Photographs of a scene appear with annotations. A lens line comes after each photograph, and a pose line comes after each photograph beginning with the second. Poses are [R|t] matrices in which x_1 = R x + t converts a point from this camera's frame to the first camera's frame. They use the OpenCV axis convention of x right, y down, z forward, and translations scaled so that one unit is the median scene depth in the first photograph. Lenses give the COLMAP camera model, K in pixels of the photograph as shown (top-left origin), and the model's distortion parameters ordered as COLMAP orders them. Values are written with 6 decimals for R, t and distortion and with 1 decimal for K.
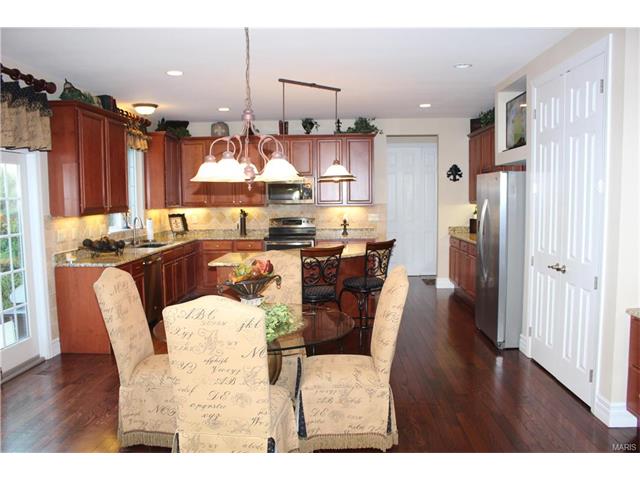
lens RADIAL K [[554.6, 0, 318.4], [0, 554.6, 253.5], [0, 0, 1]] dist [-0.102462, 0.003705]
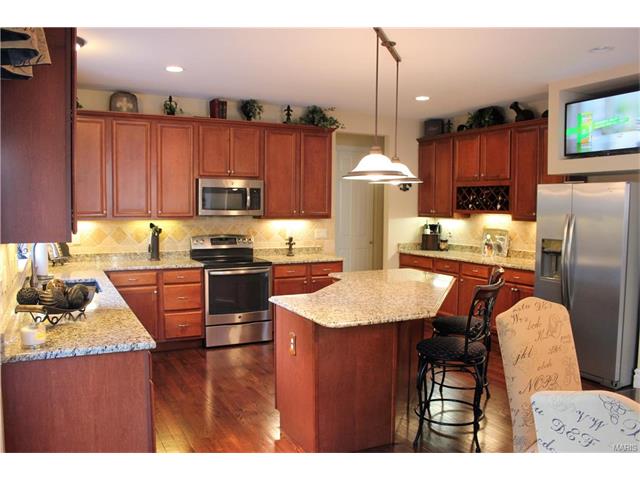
lens RADIAL K [[554.6, 0, 318.4], [0, 554.6, 253.5], [0, 0, 1]] dist [-0.102462, 0.003705]
pose [[0.872050, -0.024078, 0.488824, -0.294437], [0.031557, 0.999477, -0.007066, -0.031507], [-0.488398, 0.021588, 0.872354, 0.313302]]
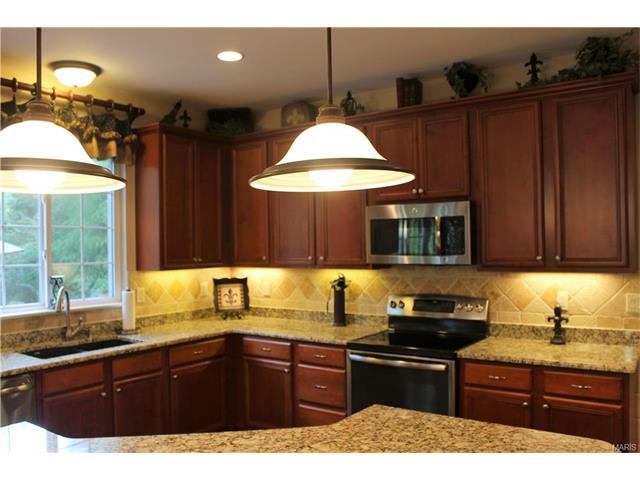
lens RADIAL K [[554.6, 0, 318.4], [0, 554.6, 253.5], [0, 0, 1]] dist [-0.102462, 0.003705]
pose [[0.831596, 0.006025, -0.555348, 0.119647], [-0.049377, 0.996783, -0.063124, -0.065785], [0.553182, 0.079915, 0.829219, 0.587258]]
